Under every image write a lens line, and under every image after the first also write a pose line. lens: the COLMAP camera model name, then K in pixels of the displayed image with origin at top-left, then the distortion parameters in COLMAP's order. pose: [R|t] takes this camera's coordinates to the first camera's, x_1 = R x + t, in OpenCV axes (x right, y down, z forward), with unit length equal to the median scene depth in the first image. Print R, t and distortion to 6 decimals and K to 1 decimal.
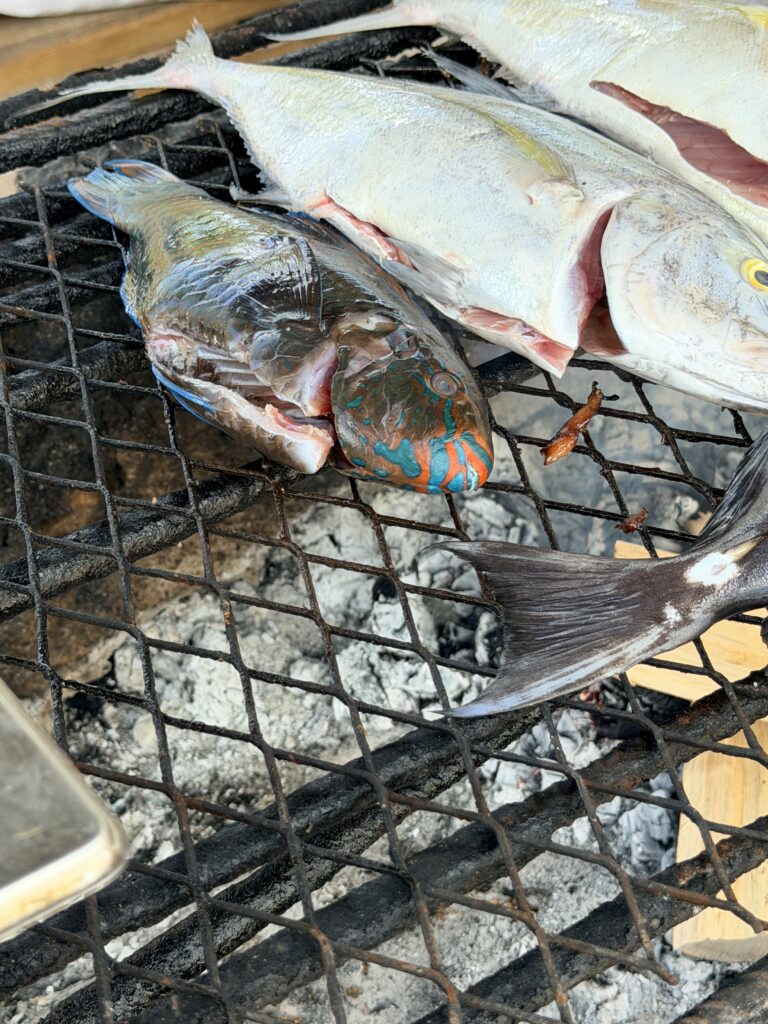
lens RADIAL K [[1843.9, 0, 384.0], [0, 1843.9, 512.0], [0, 0, 1]] dist [0.169956, -0.098281]
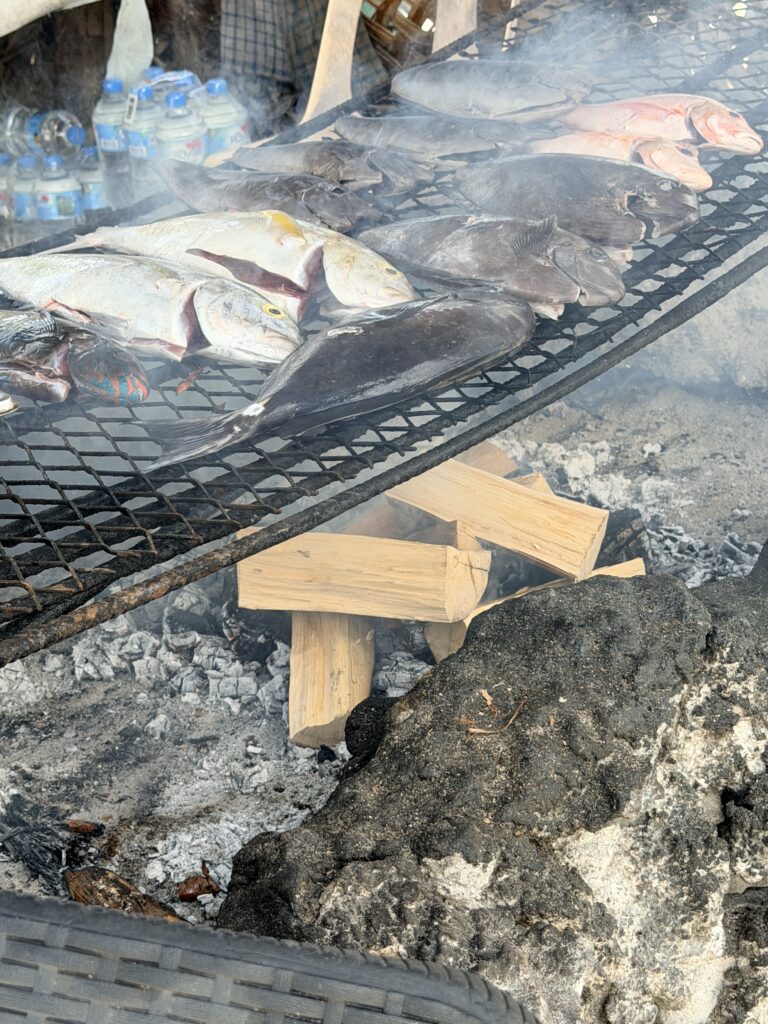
lens RADIAL K [[1843.9, 0, 384.0], [0, 1843.9, 512.0], [0, 0, 1]] dist [0.169956, -0.098281]
pose [[0.980180, -0.087100, 0.177937, -0.059585], [0.124846, 0.968949, -0.213428, 0.527702], [-0.153823, 0.231413, 0.960618, -0.915792]]
